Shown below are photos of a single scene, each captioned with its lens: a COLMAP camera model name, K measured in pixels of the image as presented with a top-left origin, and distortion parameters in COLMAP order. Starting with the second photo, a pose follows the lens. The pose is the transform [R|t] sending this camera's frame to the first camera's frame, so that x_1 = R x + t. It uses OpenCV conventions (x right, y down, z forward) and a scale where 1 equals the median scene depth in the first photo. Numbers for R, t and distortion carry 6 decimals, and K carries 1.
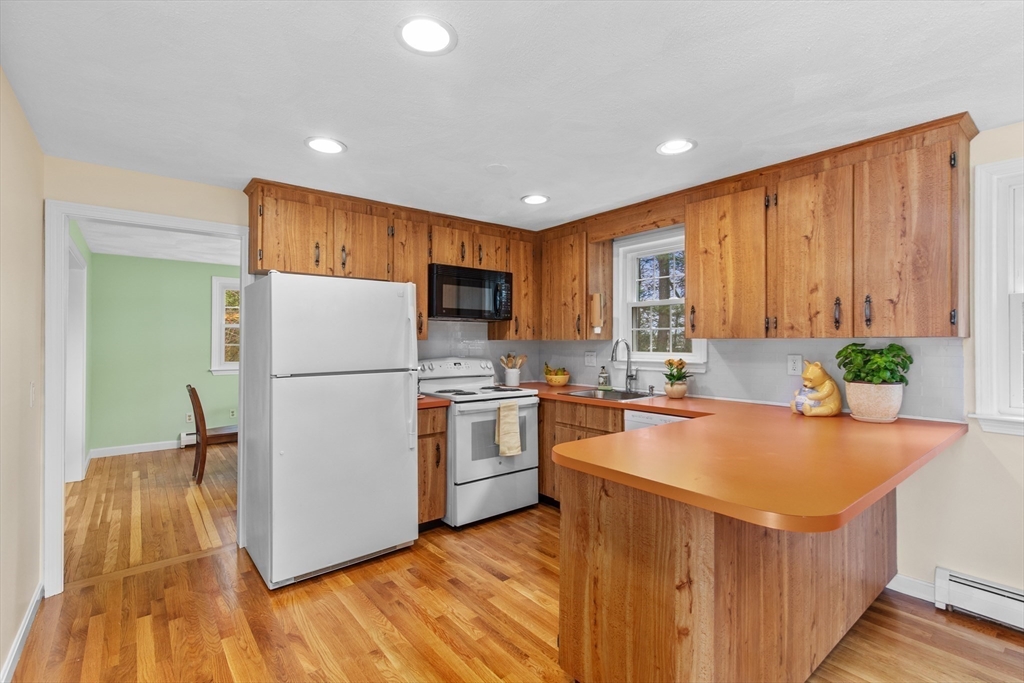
lens RADIAL K [[459.6, 0, 512.5], [0, 459.6, 340.5], [0, 0, 1]] dist [0.011934, -0.000888]
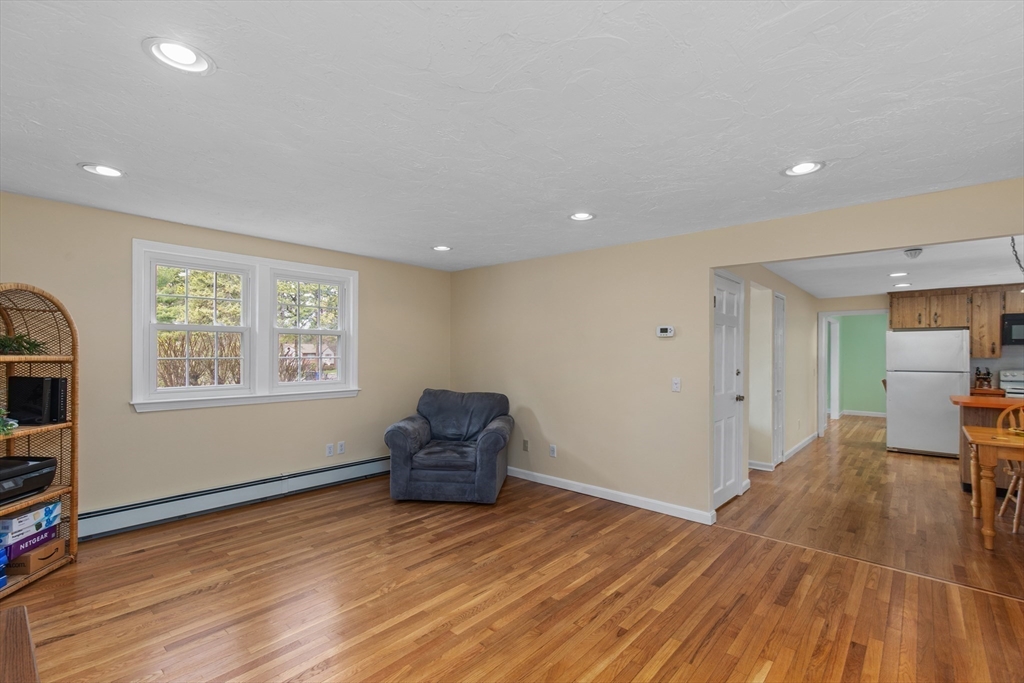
lens RADIAL K [[459.6, 0, 513.6], [0, 459.6, 348.5], [0, 0, 1]] dist [0.011934, -0.000888]
pose [[0.162420, -0.007679, -0.986692, 1.316551], [-0.005821, 0.999945, -0.008740, -0.011012], [0.986705, 0.007163, 0.162366, -1.166386]]
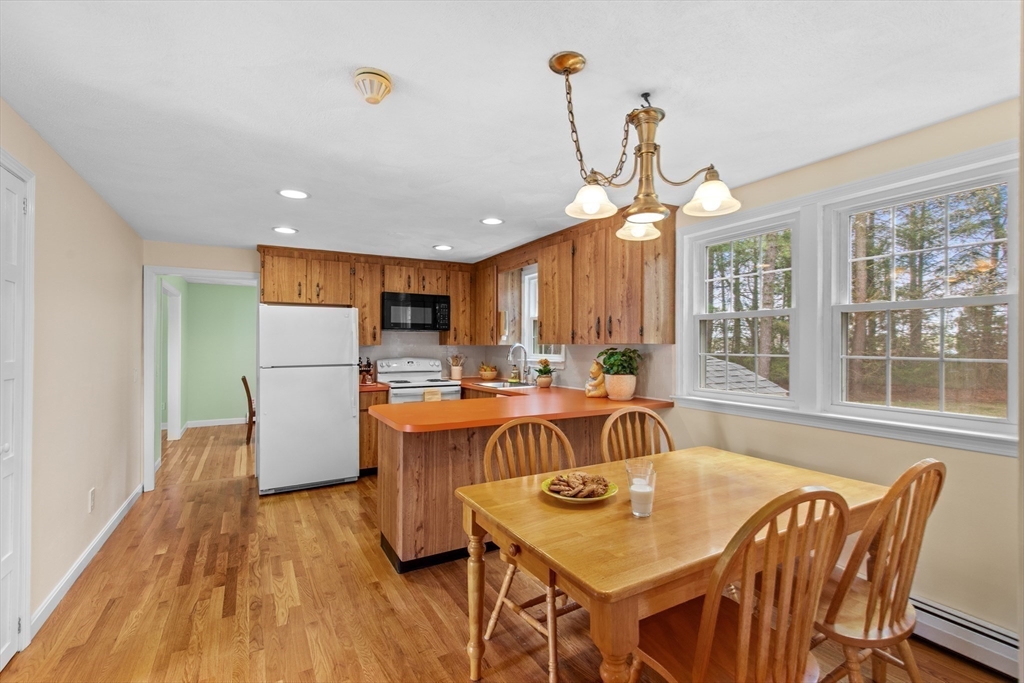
lens RADIAL K [[459.6, 0, 519.7], [0, 459.6, 344.6], [0, 0, 1]] dist [0.011934, -0.000888]
pose [[0.987314, -0.000462, -0.158782, 0.493937], [0.000759, 0.999998, 0.001812, -0.005197], [0.158781, -0.001909, 0.987312, -0.367417]]
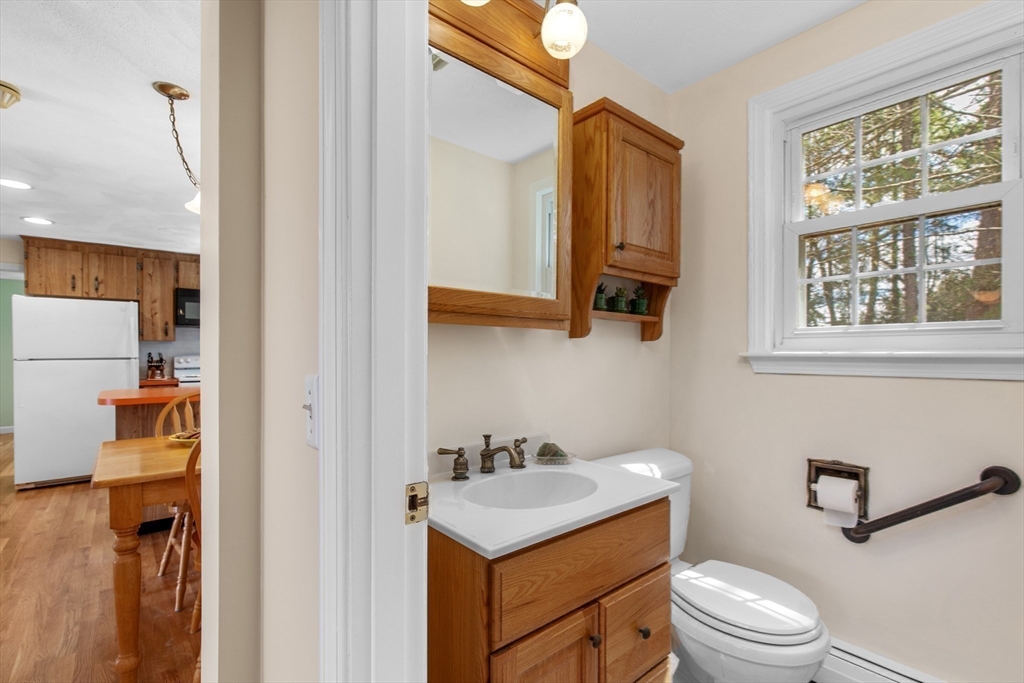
lens RADIAL K [[459.6, 0, 510.5], [0, 459.6, 357.3], [0, 0, 1]] dist [0.011934, -0.000888]
pose [[0.999905, -0.001670, 0.013662, 0.895872], [0.001609, 0.999988, 0.004529, 0.048007], [-0.013669, -0.004506, 0.999896, -0.497089]]
